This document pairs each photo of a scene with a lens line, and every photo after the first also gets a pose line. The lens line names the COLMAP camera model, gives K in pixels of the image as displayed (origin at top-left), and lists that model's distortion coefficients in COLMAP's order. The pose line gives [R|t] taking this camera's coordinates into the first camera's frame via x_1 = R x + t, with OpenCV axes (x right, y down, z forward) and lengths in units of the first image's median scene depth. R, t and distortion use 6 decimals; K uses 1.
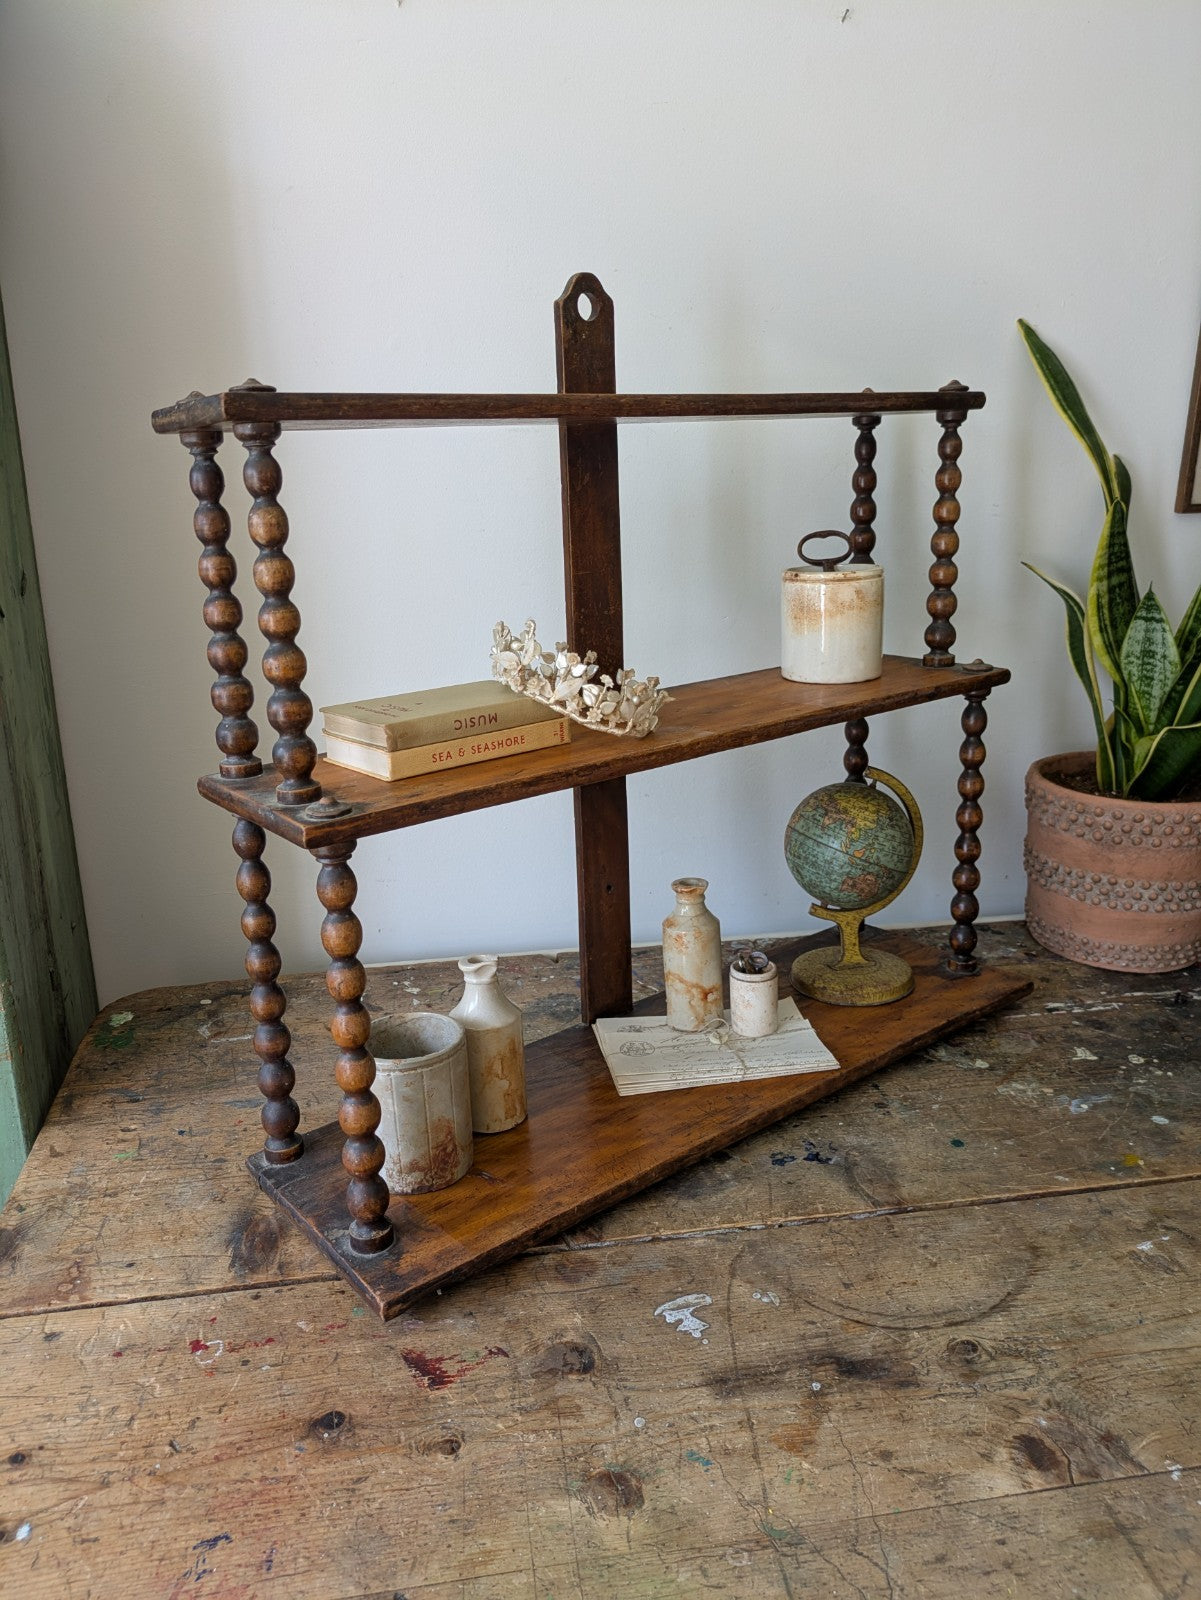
lens RADIAL K [[1214.1, 0, 584.3], [0, 1214.1, 792.8], [0, 0, 1]] dist [0.018797, -0.008282]
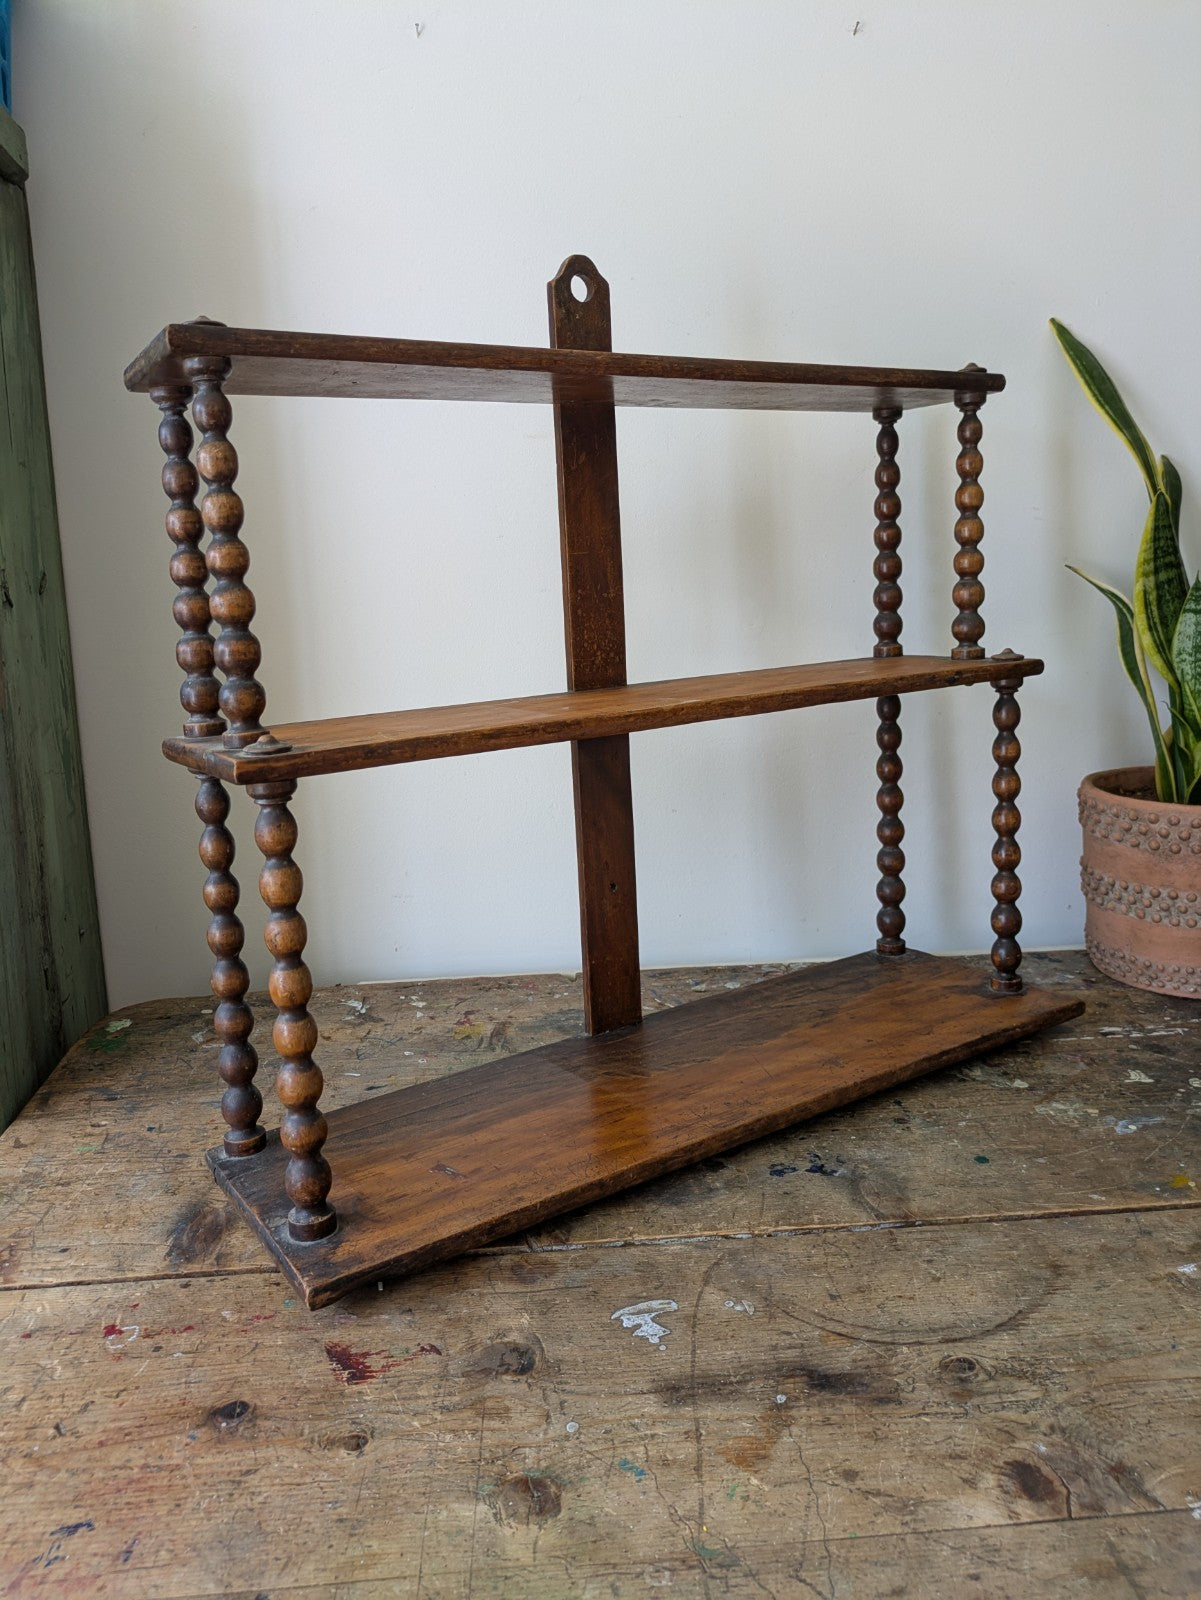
lens RADIAL K [[1214.1, 0, 595.0], [0, 1214.1, 763.8], [0, 0, 1]] dist [0.018797, -0.008282]
pose [[0.996234, -0.000769, -0.086700, 0.100096], [-0.008905, 0.993764, -0.111144, 0.099776], [0.086244, 0.111497, 0.990015, 0.055247]]
